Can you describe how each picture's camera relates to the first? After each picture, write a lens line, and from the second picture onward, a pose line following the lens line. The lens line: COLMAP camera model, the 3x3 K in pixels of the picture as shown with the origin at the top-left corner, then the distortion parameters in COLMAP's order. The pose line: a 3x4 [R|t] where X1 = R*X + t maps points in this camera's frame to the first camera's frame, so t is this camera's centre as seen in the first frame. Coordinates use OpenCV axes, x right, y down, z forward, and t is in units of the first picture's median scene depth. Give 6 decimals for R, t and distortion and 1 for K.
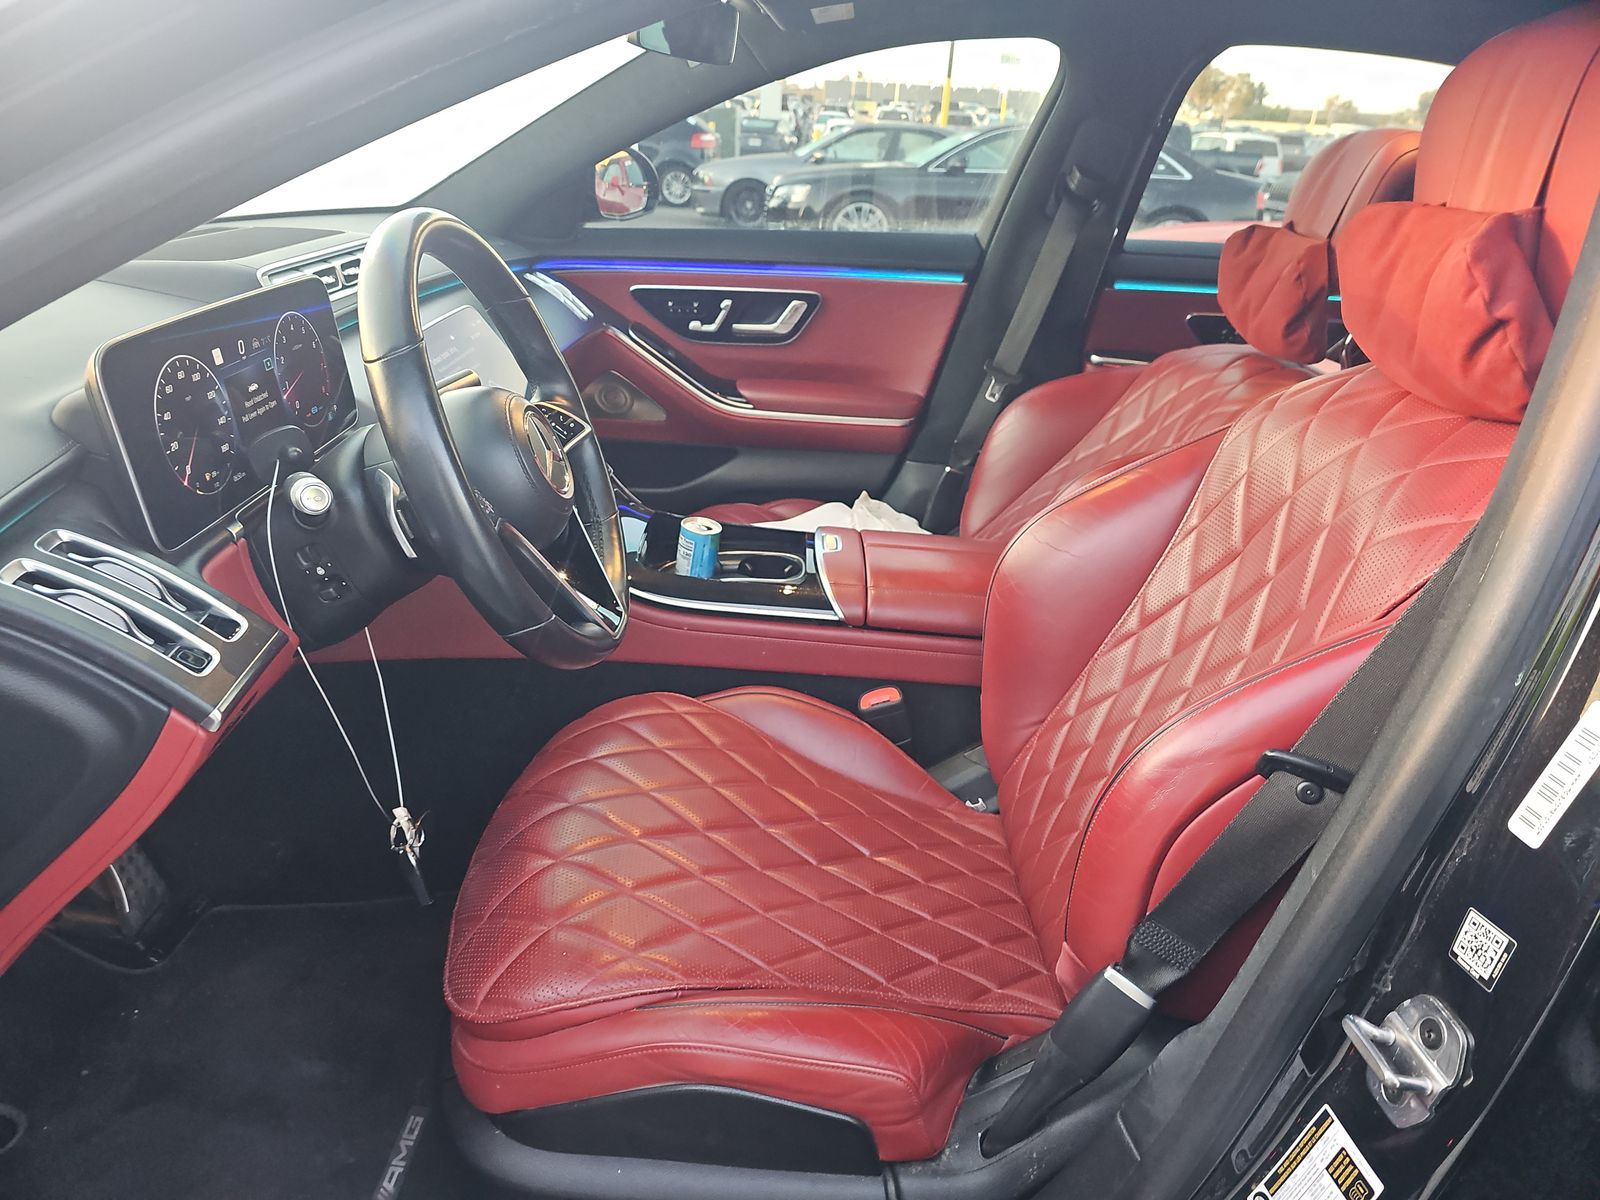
lens RADIAL K [[1054.9, 0, 784.4], [0, 1054.9, 604.6], [0, 0, 1]] dist [0.062501, -0.063347]
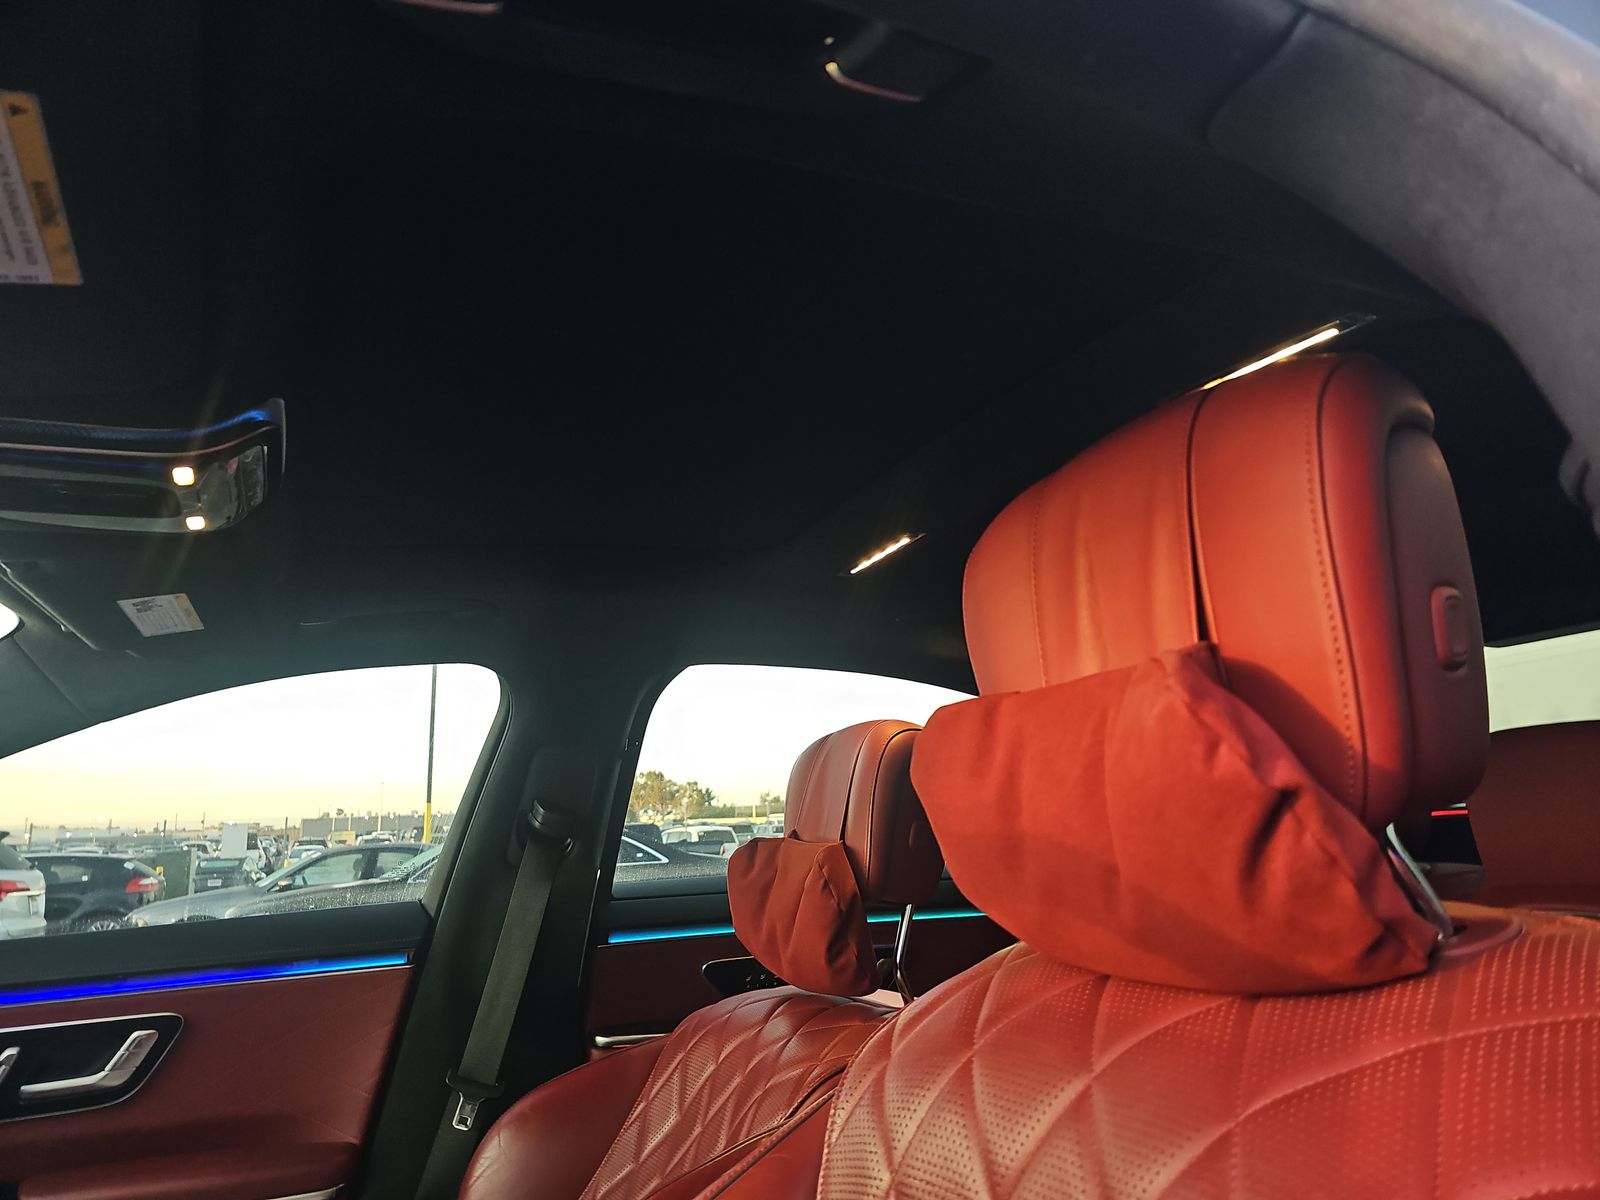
lens RADIAL K [[1054.9, 0, 784.4], [0, 1054.9, 604.6], [0, 0, 1]] dist [0.062501, -0.063347]
pose [[0.896616, 0.006811, 0.442757, 0.076555], [0.258486, 0.803792, -0.535820, -0.044008], [-0.359534, 0.594871, 0.718932, 0.239958]]
